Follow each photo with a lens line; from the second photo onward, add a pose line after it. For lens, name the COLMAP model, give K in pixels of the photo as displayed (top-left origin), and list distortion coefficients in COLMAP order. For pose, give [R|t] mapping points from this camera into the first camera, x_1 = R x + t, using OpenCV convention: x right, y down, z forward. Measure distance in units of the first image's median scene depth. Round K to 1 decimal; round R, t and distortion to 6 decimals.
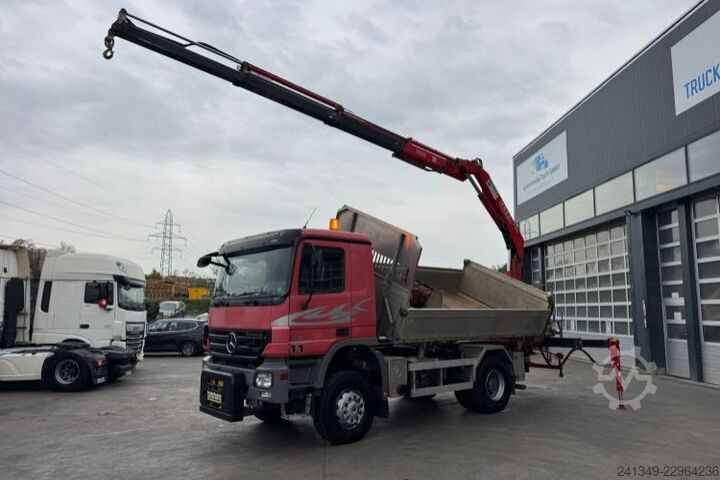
lens RADIAL K [[514.8, 0, 363.1], [0, 514.8, 236.3], [0, 0, 1]] dist [0.051628, -0.058018]
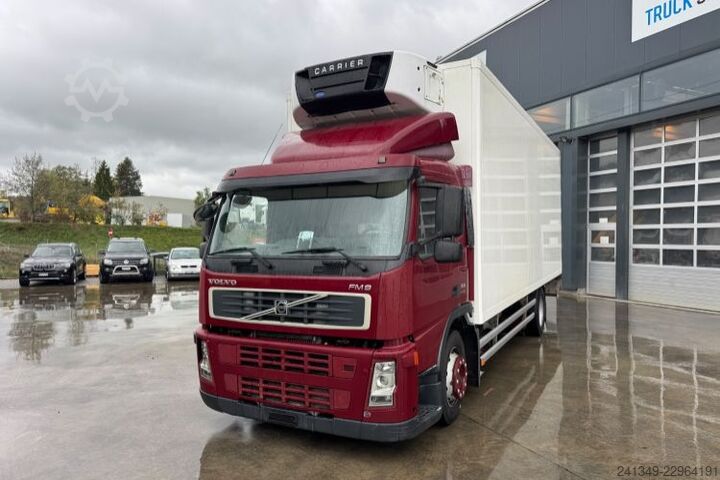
lens RADIAL K [[514.8, 0, 363.1], [0, 514.8, 236.3], [0, 0, 1]] dist [0.051628, -0.058018]
pose [[0.937836, -0.001229, 0.347077, -0.211728], [-0.048448, 0.989740, 0.134416, 0.025783], [-0.343681, -0.142875, 0.928154, 0.178440]]
